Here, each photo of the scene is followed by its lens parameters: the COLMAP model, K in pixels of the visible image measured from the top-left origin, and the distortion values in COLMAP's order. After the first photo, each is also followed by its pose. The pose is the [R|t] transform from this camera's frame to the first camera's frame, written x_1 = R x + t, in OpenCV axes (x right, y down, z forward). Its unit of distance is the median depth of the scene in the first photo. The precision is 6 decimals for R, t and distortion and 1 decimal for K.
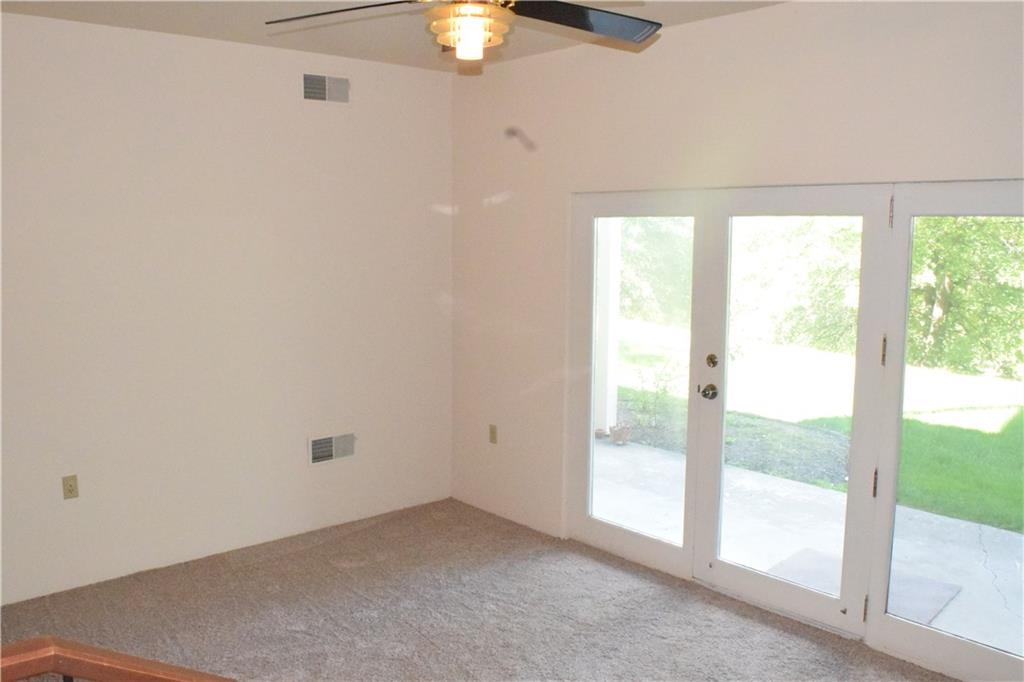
lens RADIAL K [[847.4, 0, 521.2], [0, 847.4, 344.3], [0, 0, 1]] dist [-0.096573, 0.023814]
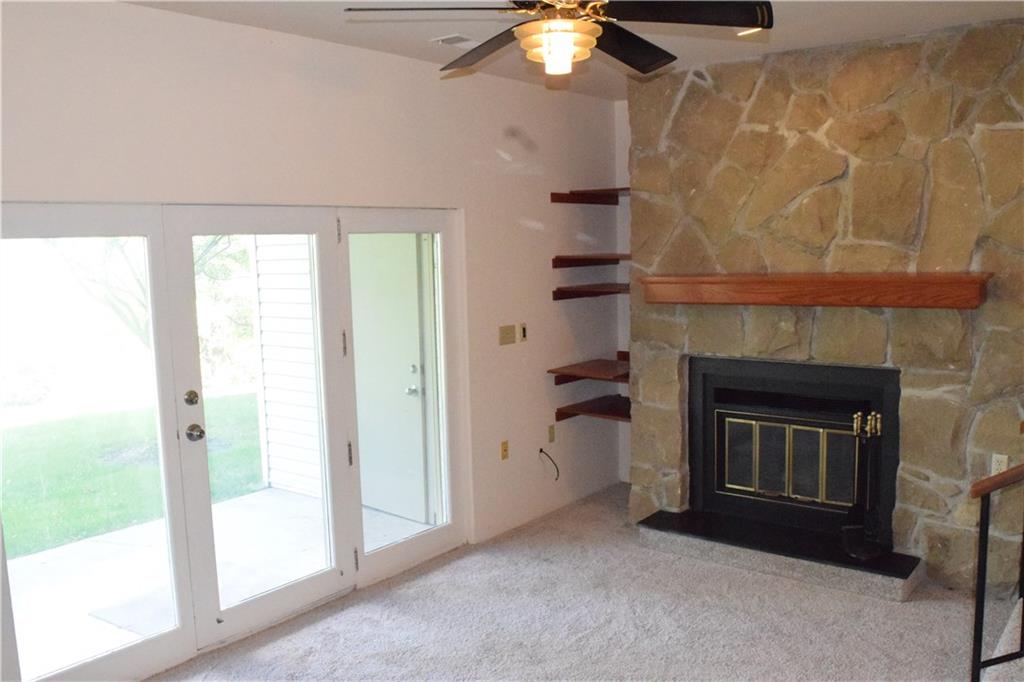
lens RADIAL K [[847.4, 0, 514.0], [0, 847.4, 336.8], [0, 0, 1]] dist [-0.096573, 0.023814]
pose [[-0.167132, -0.104487, 0.980382, -0.688403], [0.159307, 0.978440, 0.131438, -0.105519], [-0.972979, 0.178149, -0.146884, 0.787593]]
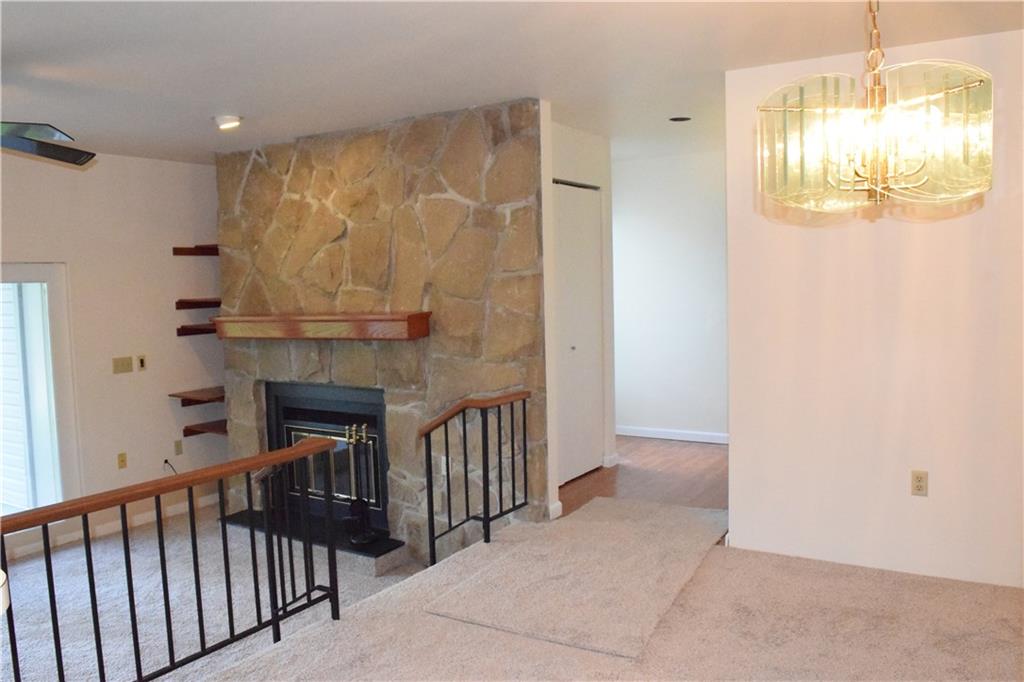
lens RADIAL K [[794.1, 0, 512.4], [0, 794.1, 338.2], [0, 0, 1]] dist [-0.084993, 0.008853]
pose [[-0.272791, -0.064905, 0.959882, -0.986389], [0.154946, 0.981733, 0.110417, -0.037221], [-0.949514, 0.178851, -0.257751, 0.292863]]
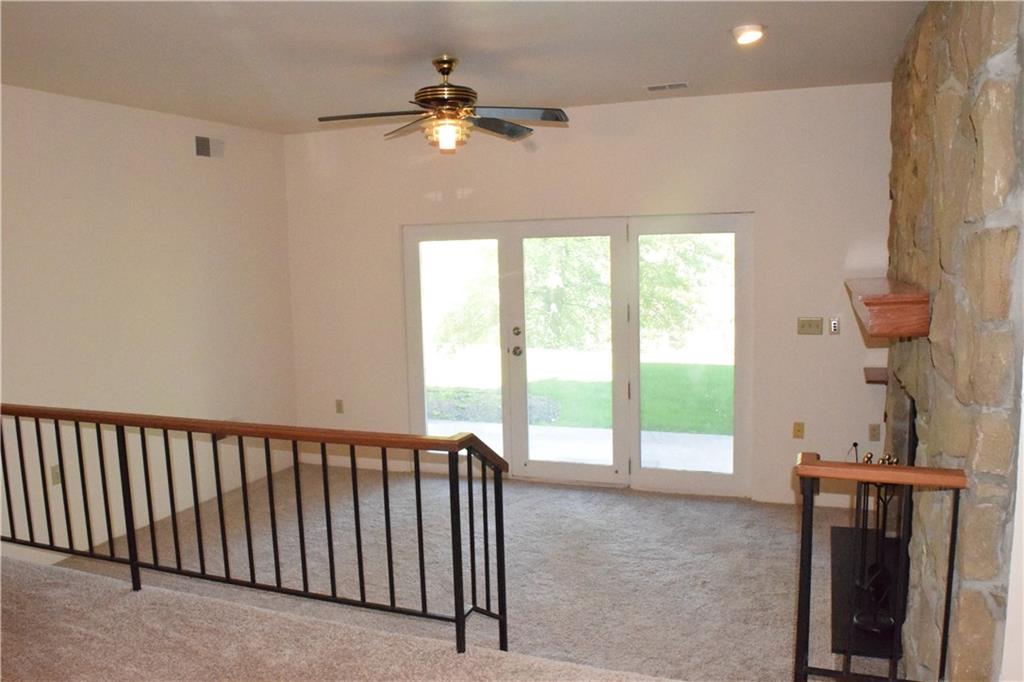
lens RADIAL K [[794.1, 0, 509.7], [0, 794.1, 340.0], [0, 0, 1]] dist [-0.084993, 0.008853]
pose [[0.890414, -0.076399, 0.448694, -0.446456], [0.089351, 0.995970, -0.007730, 0.045988], [-0.446296, 0.046974, 0.893652, -0.307568]]
